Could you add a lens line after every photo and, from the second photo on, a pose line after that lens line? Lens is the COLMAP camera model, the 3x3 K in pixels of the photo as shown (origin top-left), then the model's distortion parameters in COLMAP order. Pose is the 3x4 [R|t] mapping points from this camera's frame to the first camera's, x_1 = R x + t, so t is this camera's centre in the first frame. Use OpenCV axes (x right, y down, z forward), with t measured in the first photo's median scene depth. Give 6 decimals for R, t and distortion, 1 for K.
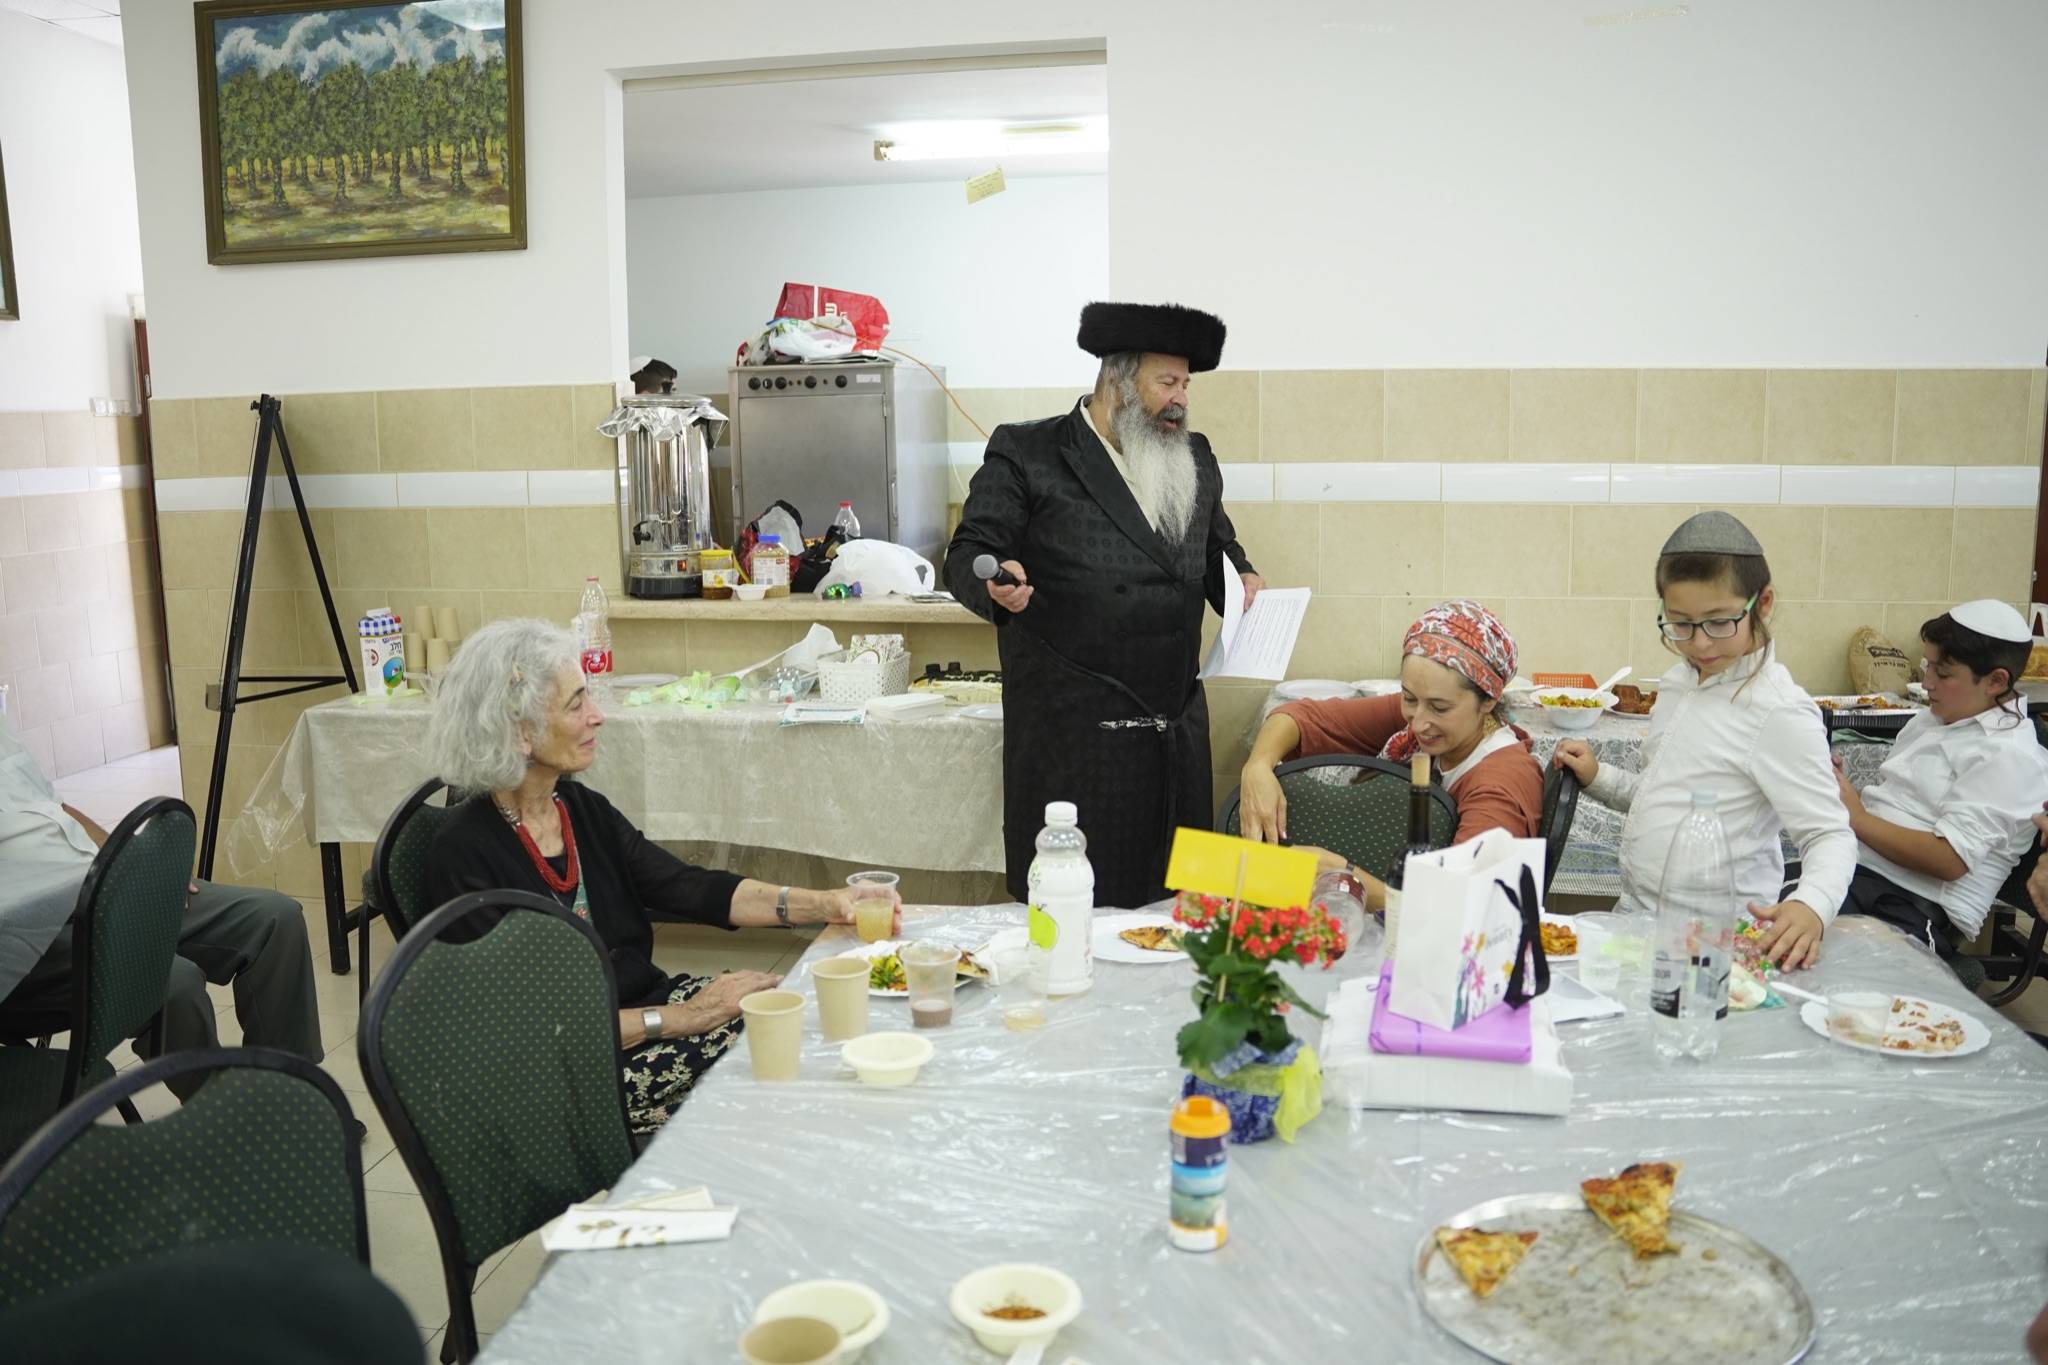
lens RADIAL K [[1651.8, 0, 1024.0], [0, 1651.8, 682.5], [0, 0, 1]] dist [-0.197099, 0.169052]
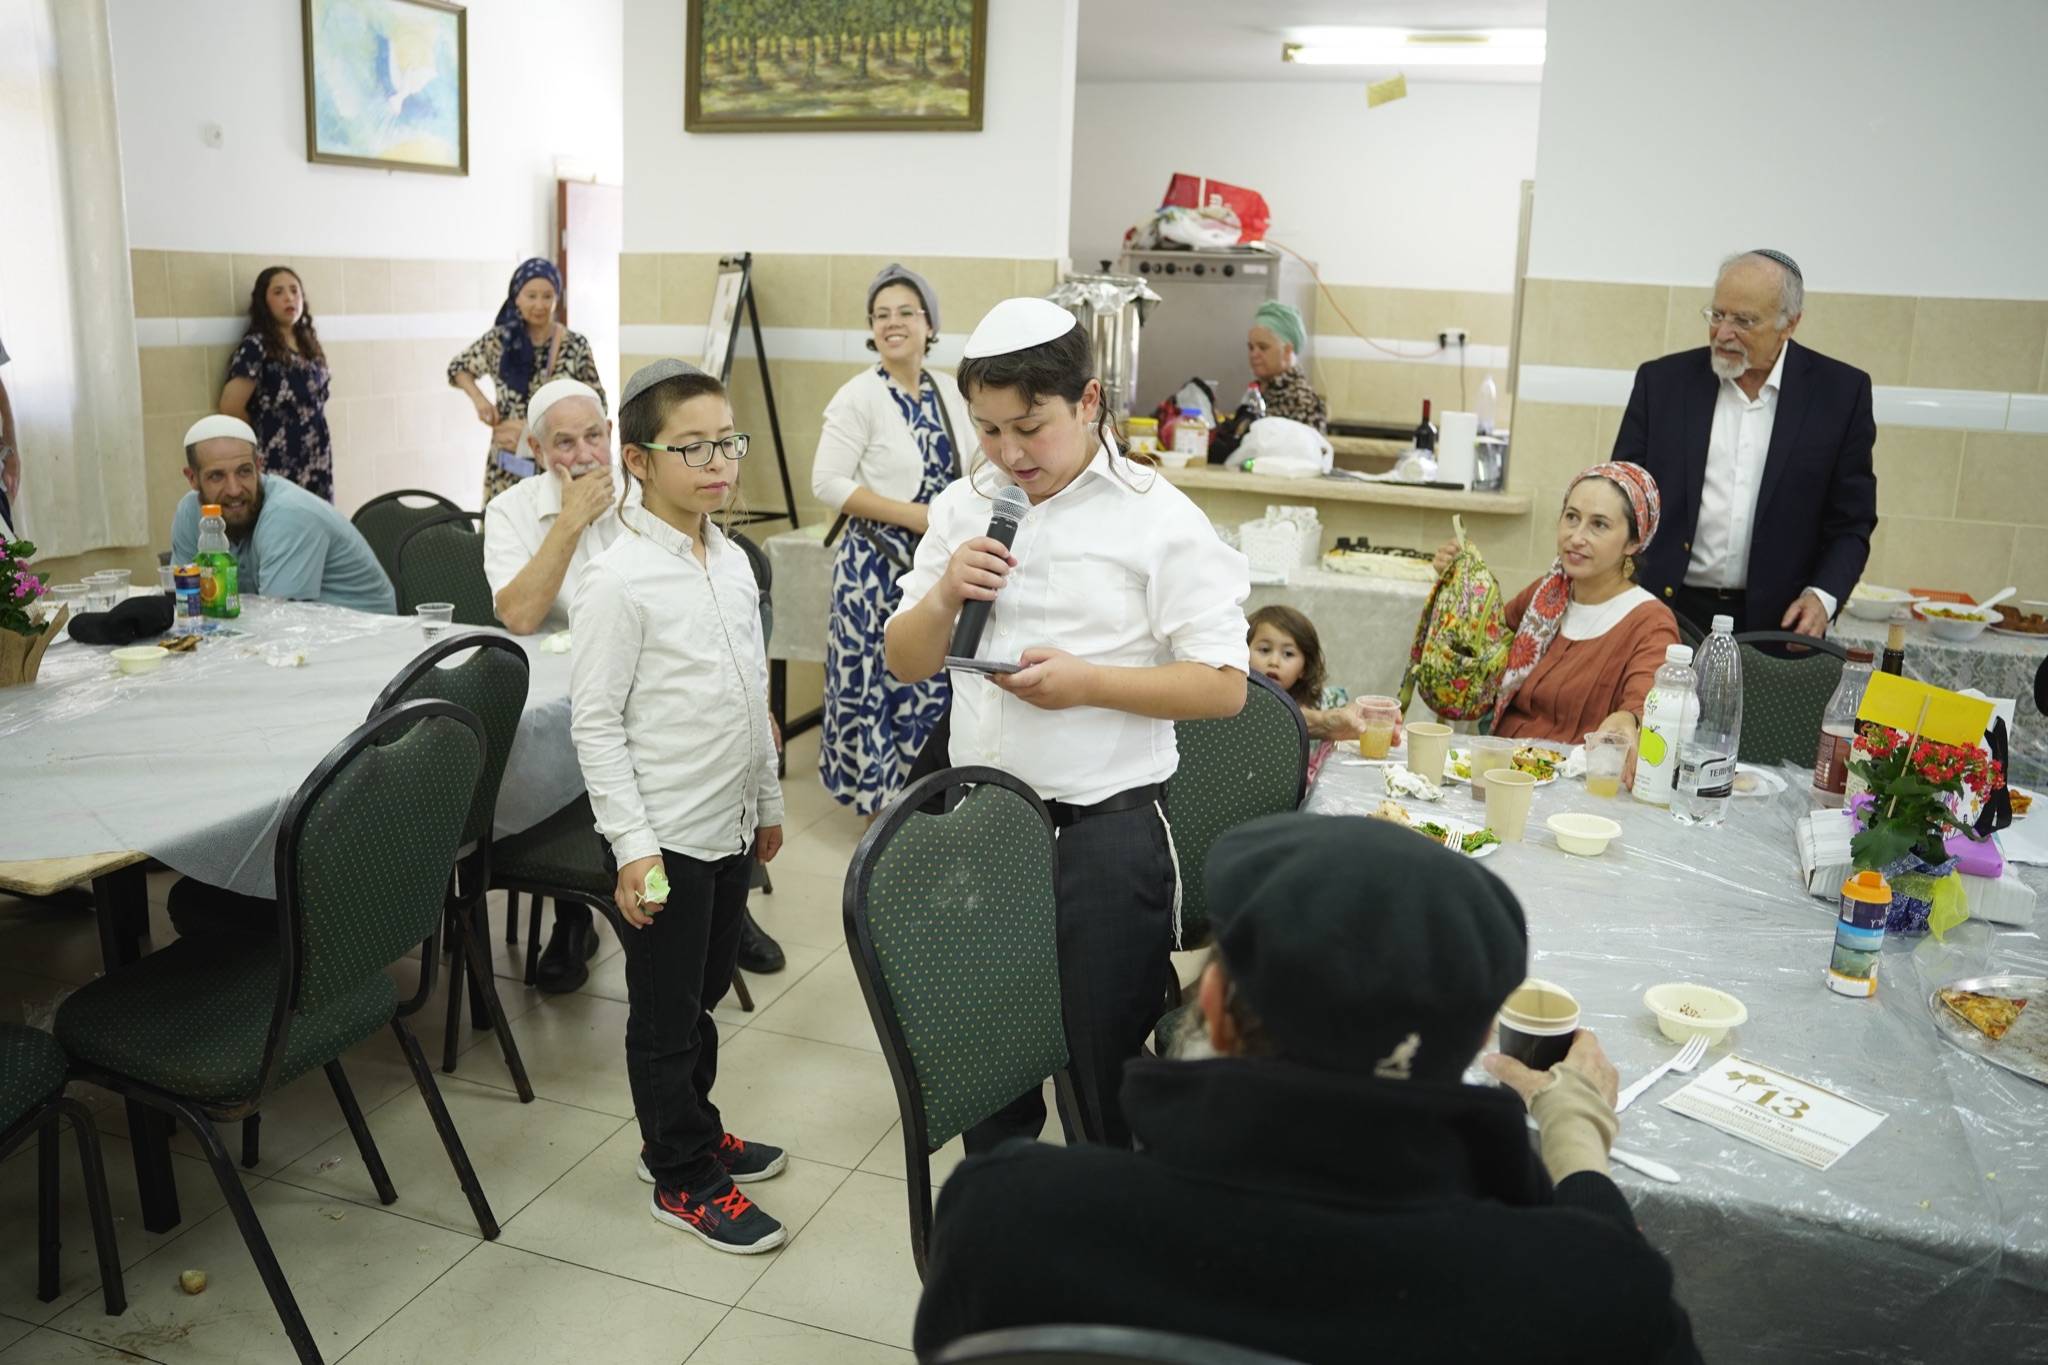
lens RADIAL K [[1651.8, 0, 1024.0], [0, 1651.8, 682.5], [0, 0, 1]] dist [-0.197099, 0.169052]
pose [[0.985604, 0.080969, -0.148418, -0.089922], [-0.071137, 0.994979, 0.070403, 0.022042], [0.153374, -0.058831, 0.986415, -0.097305]]
